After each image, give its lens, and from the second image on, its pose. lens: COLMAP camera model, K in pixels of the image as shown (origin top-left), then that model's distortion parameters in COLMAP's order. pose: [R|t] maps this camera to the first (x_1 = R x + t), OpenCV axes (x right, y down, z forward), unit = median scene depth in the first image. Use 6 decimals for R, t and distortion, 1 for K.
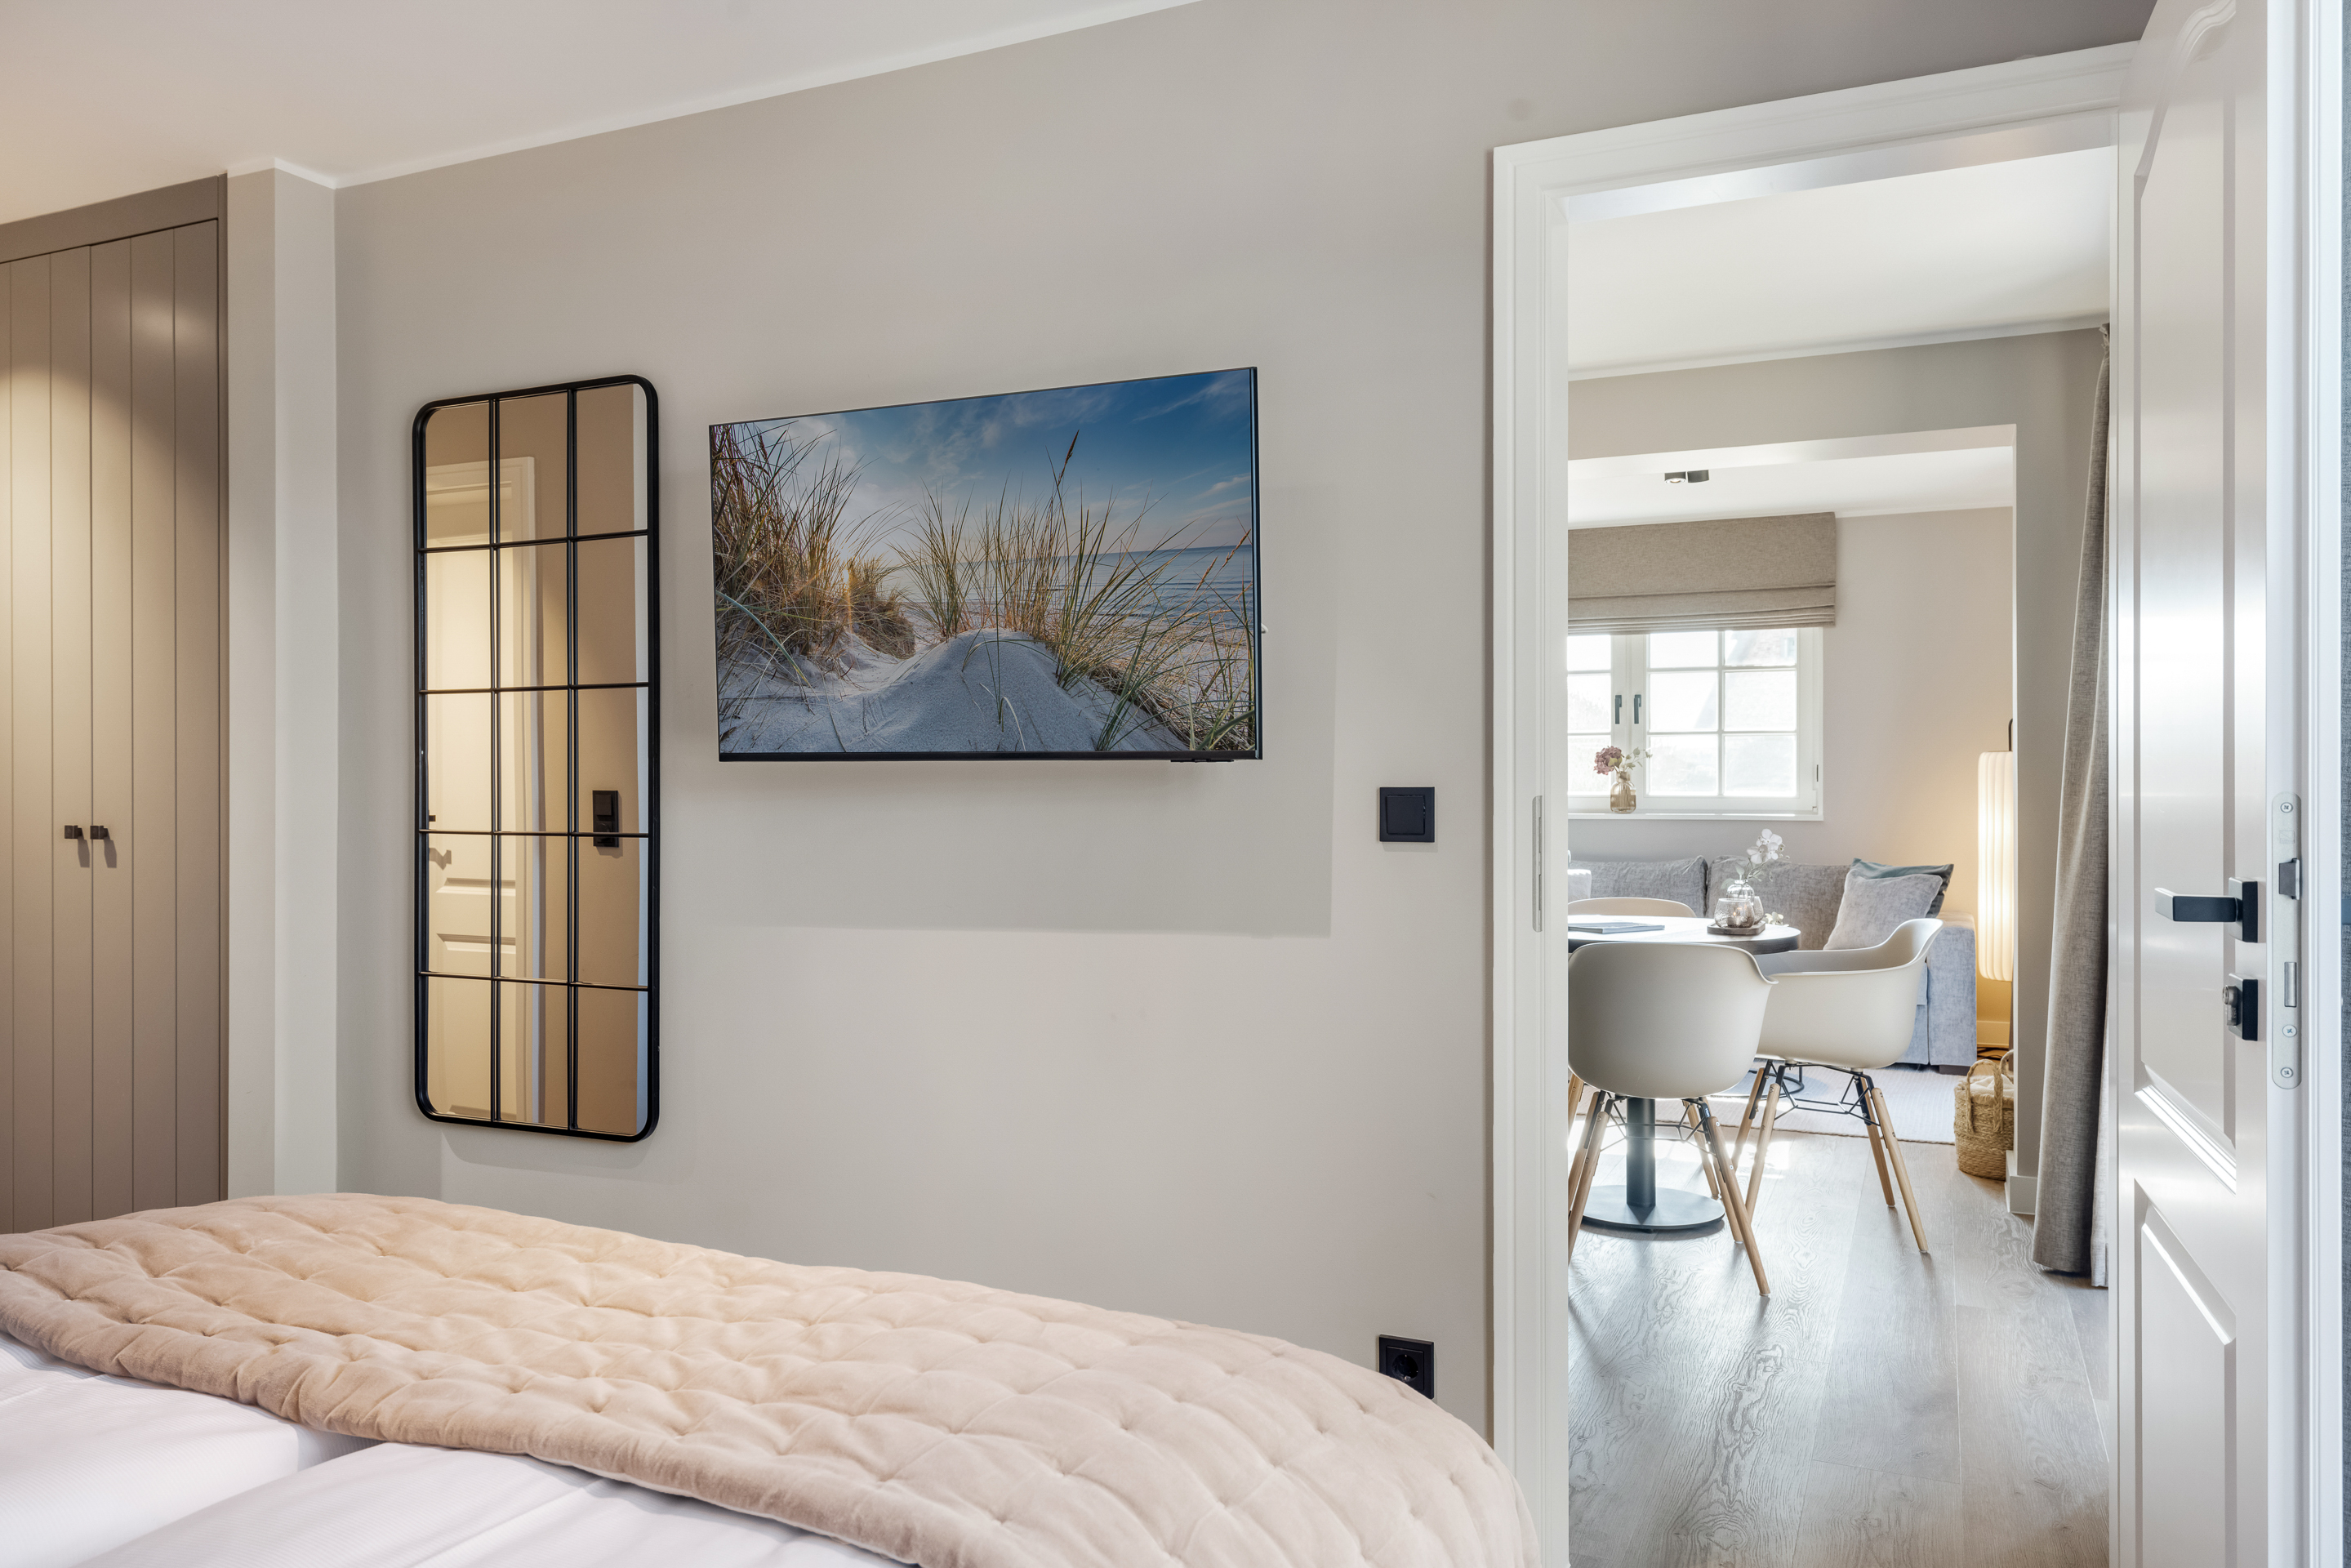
lens RADIAL K [[1642.6, 0, 1175.5], [0, 1642.6, 784.0], [0, 0, 1]] dist [-0.001262, 0.006498]
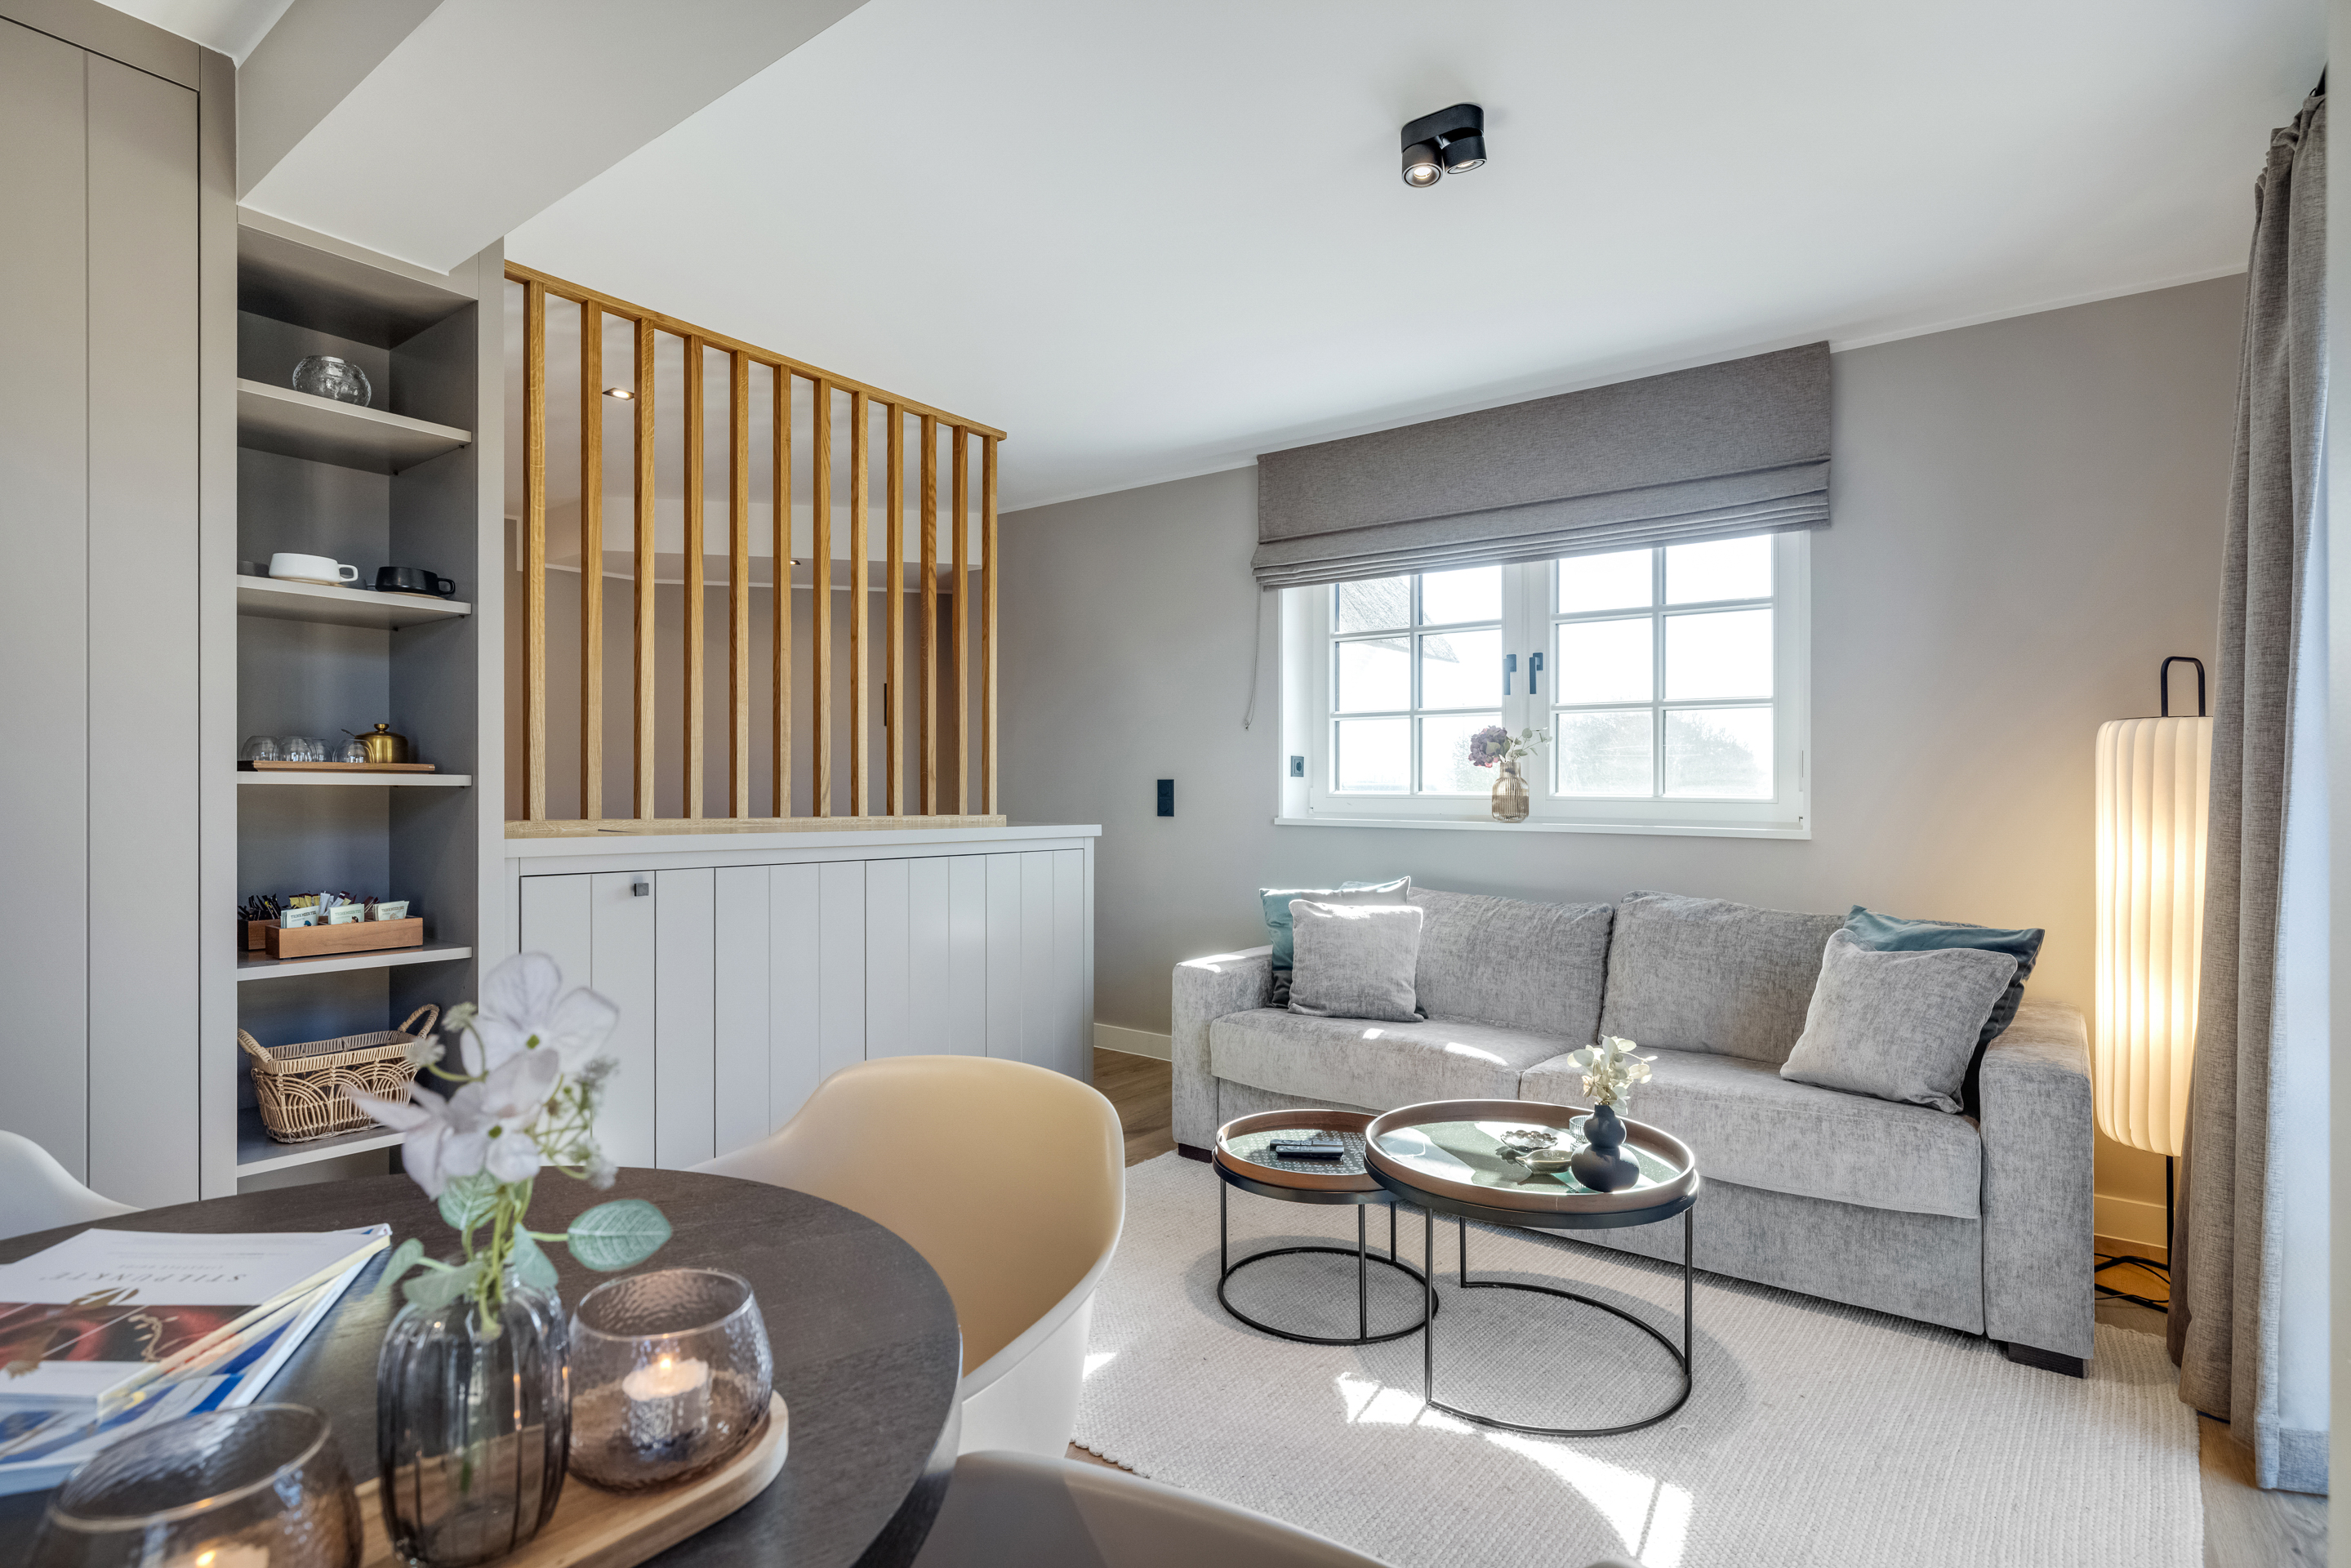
lens RADIAL K [[1161.2, 0, 1175.5], [0, 1161.2, 784.0], [0, 0, 1]] dist [0.000314, 0.000087]
pose [[0.978540, 0.006596, -0.205950, 0.240068], [-0.007648, 0.999961, -0.004315, 0.004940], [0.205914, 0.005797, 0.978553, 0.499680]]
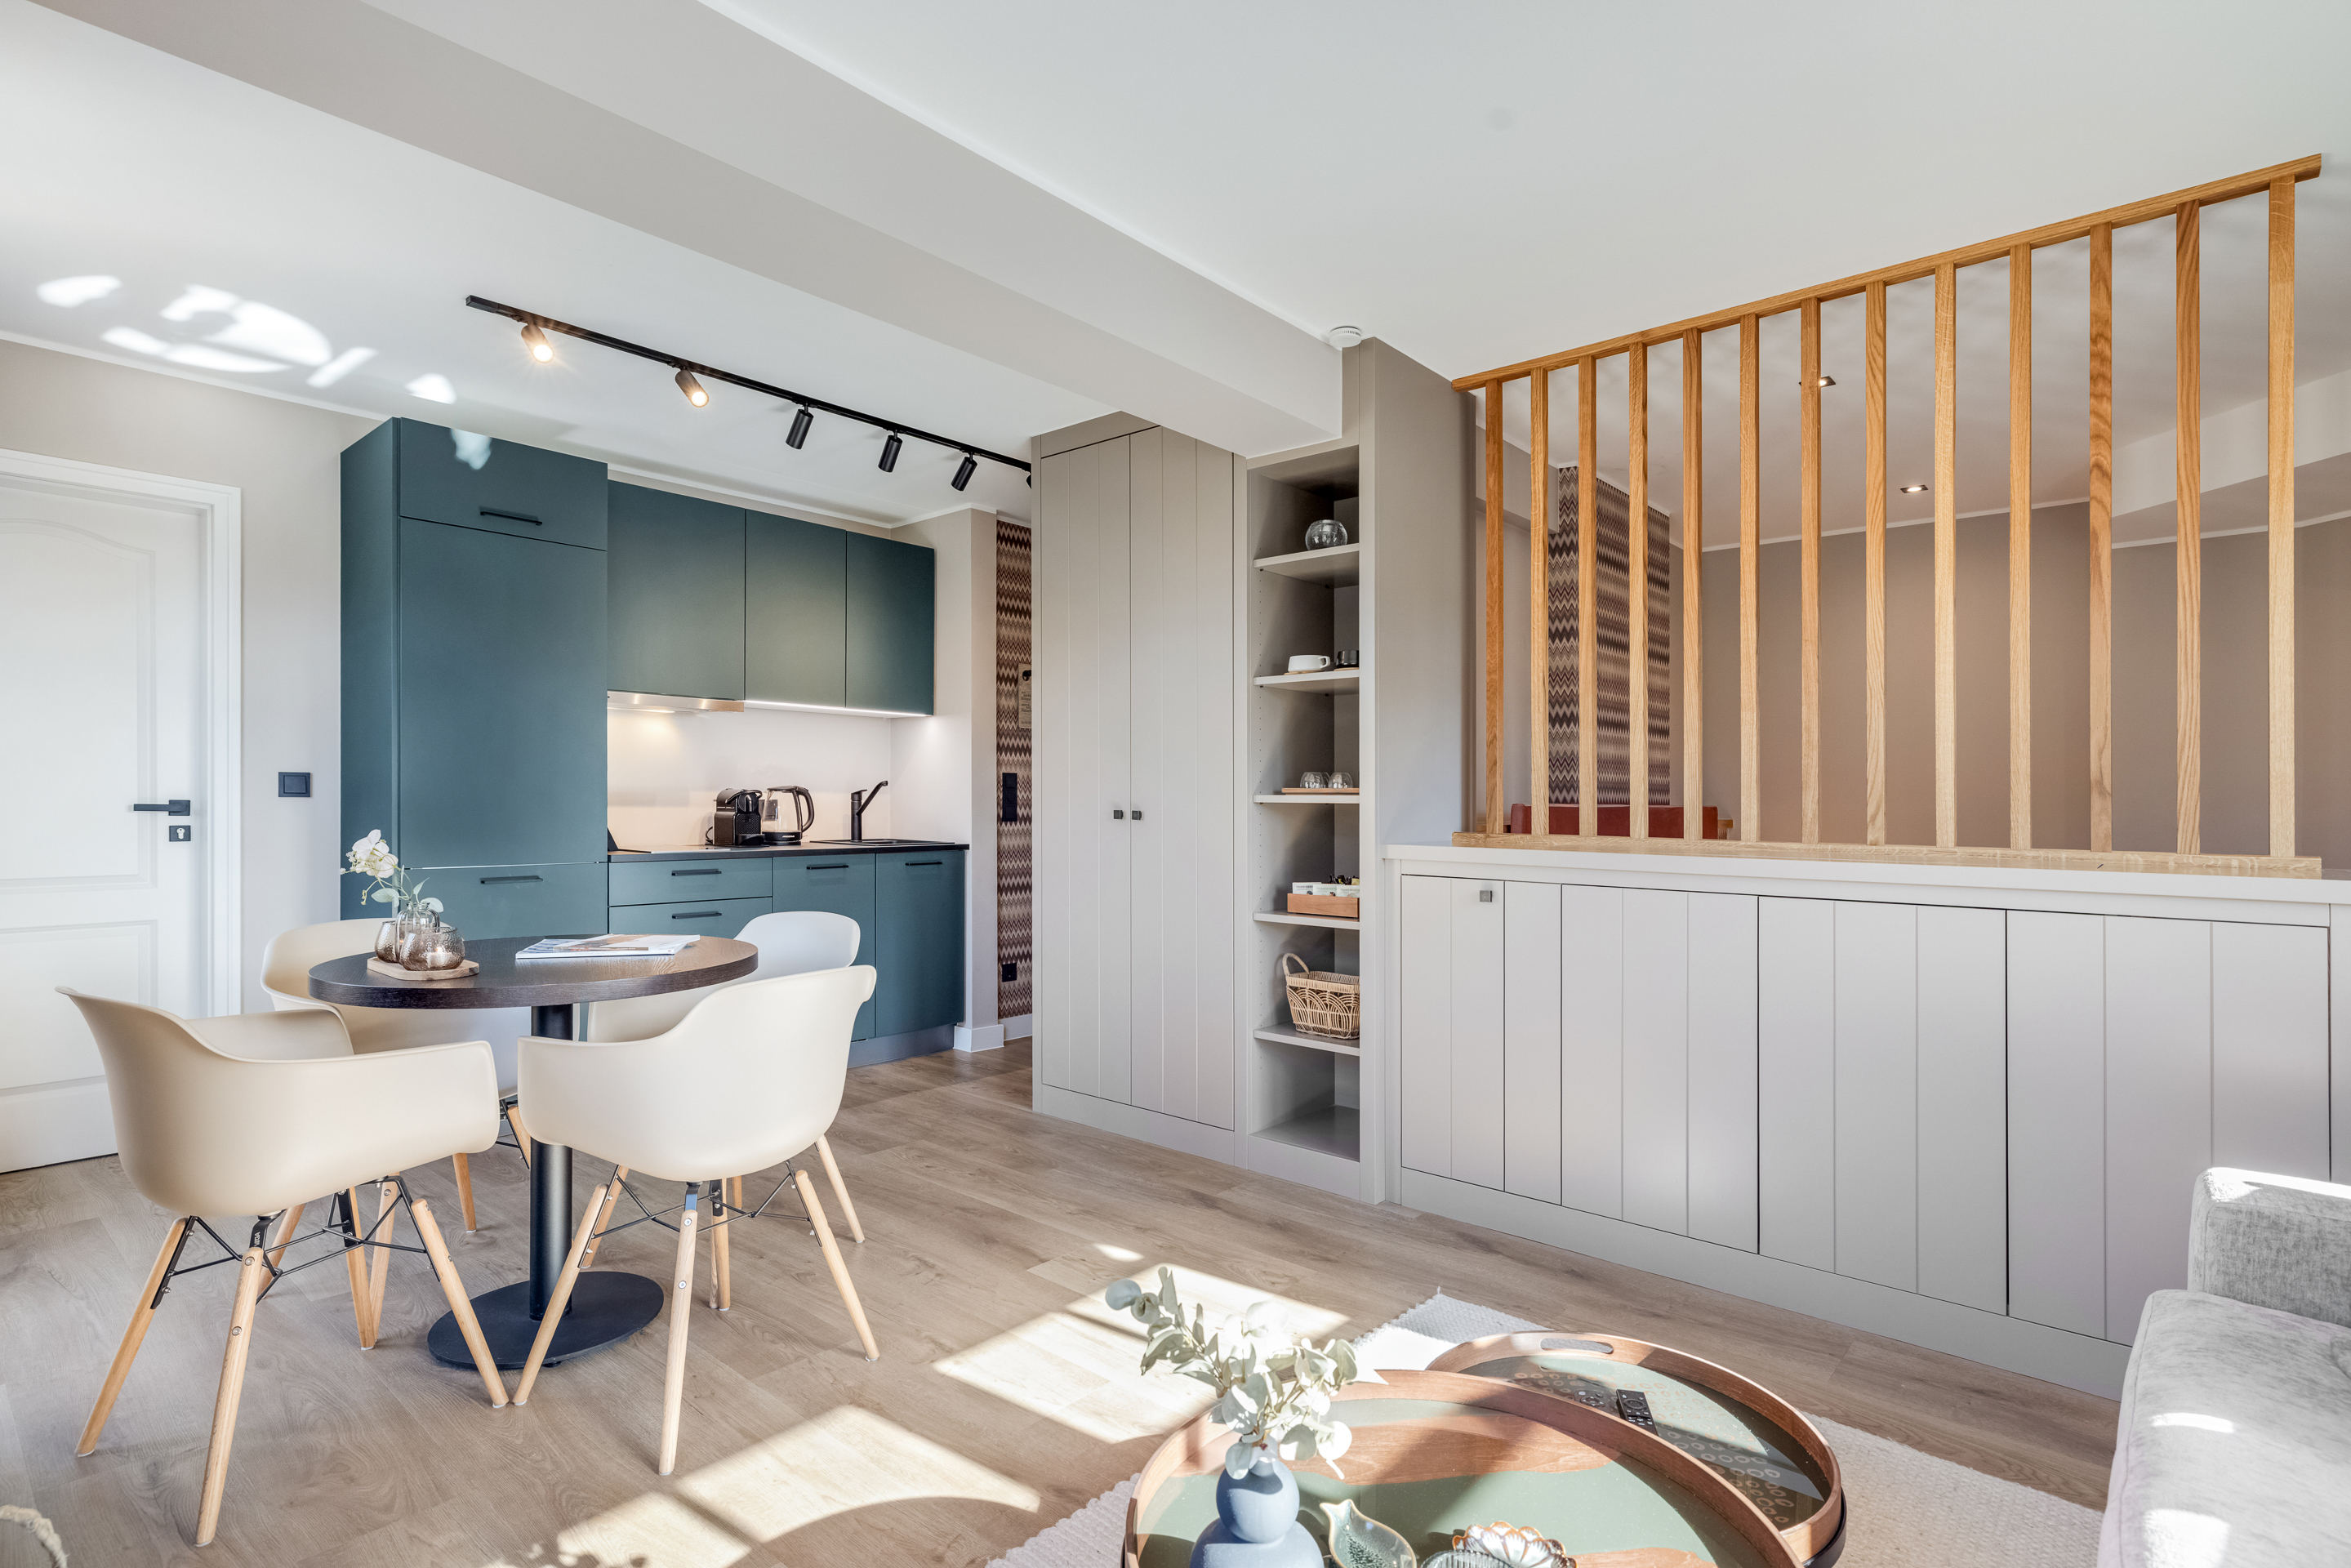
lens RADIAL K [[1175.9, 0, 1165.9], [0, 1175.9, 797.7], [0, 0, 1]] dist [0.001211, 0.000787]
pose [[-0.275208, -0.002230, -0.961382, 0.328005], [-0.005550, 0.999984, -0.000731, 0.004570], [0.961369, 0.005135, -0.275216, 0.653106]]
